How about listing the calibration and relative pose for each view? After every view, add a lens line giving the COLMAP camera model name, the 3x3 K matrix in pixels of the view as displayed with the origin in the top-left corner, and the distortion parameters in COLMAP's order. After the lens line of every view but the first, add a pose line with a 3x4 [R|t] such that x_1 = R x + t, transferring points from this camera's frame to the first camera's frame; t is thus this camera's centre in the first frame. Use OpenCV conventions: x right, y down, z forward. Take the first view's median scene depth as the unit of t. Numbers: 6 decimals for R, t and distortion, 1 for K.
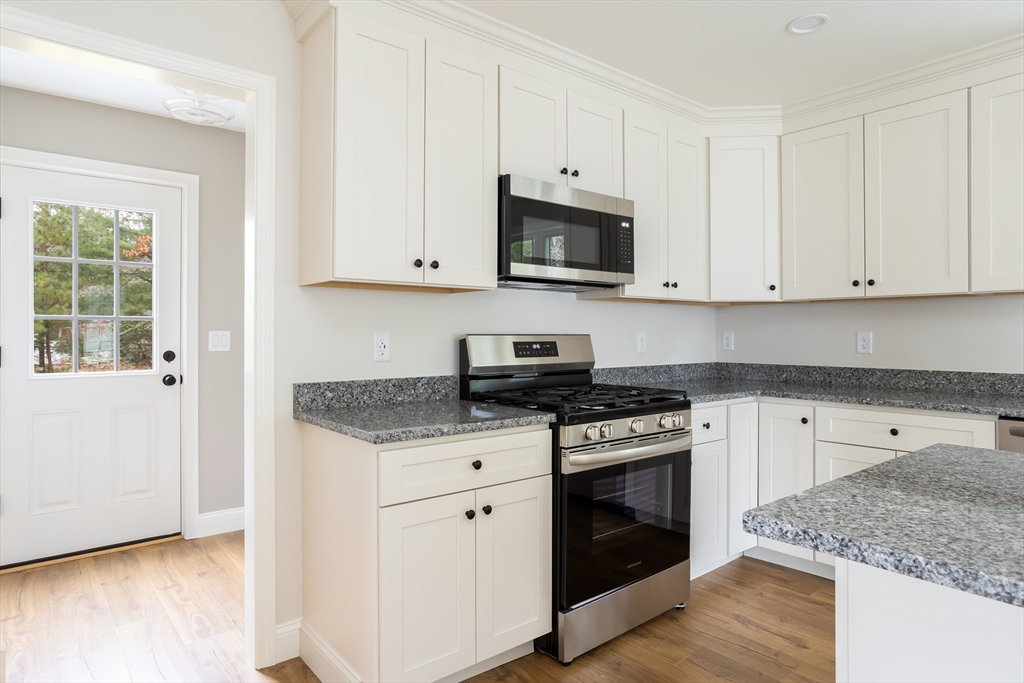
lens RADIAL K [[616.3, 0, 511.4], [0, 616.3, 331.9], [0, 0, 1]] dist [-0.029768, 0.021291]
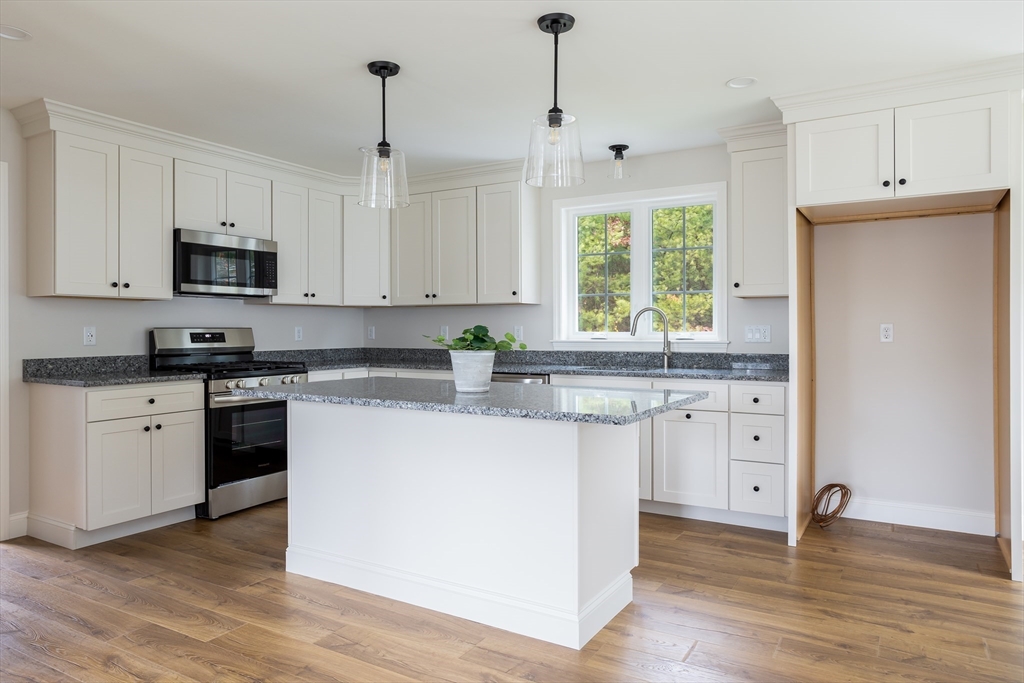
lens RADIAL K [[708.9, 0, 534.8], [0, 708.9, 332.0], [0, 0, 1]] dist [-0.010665, 0.022625]
pose [[0.939039, -0.002785, 0.343799, 0.212656], [-0.000498, 0.999955, 0.009459, -0.002629], [-0.343810, -0.009054, 0.938996, -0.983846]]
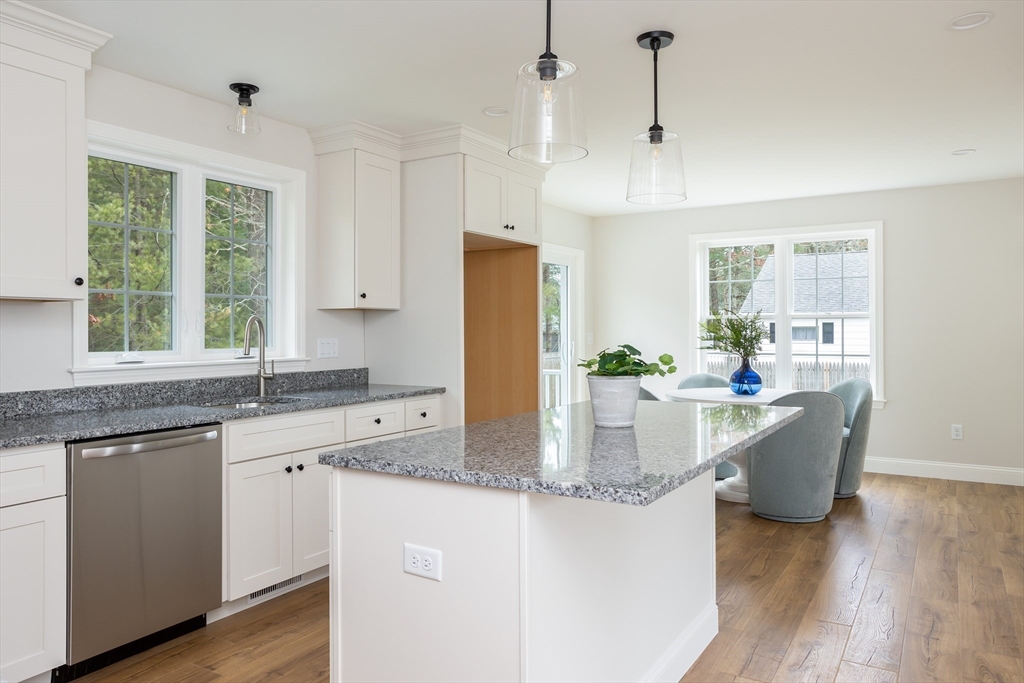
lens RADIAL K [[745.3, 0, 504.2], [0, 745.3, 334.9], [0, 0, 1]] dist [-0.002771, 0.001139]
pose [[-0.334877, -0.005700, 0.942245, -0.393420], [-0.002230, 0.999984, 0.005257, -0.021740], [-0.942259, -0.000340, -0.334885, 0.675551]]
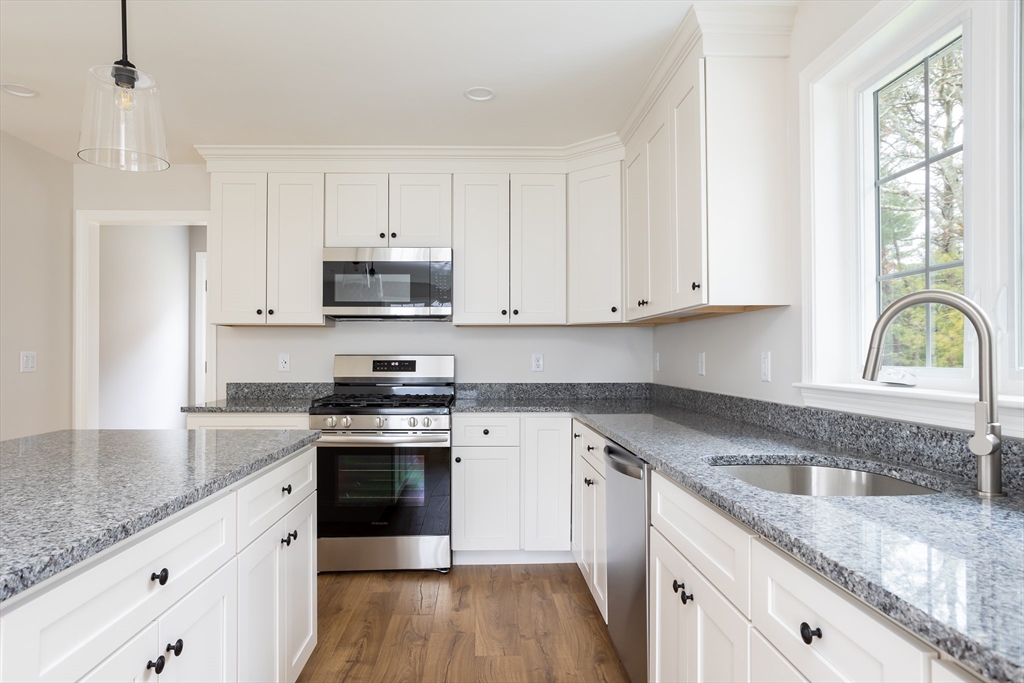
lens RADIAL K [[659.2, 0, 472.8], [0, 659.2, 343.9], [0, 0, 1]] dist [-0.030107, 0.000802]
pose [[0.774303, -0.009922, -0.632737, 1.177805], [0.002232, 0.999914, -0.012948, -0.000570], [0.632811, 0.008613, 0.774258, -0.004383]]
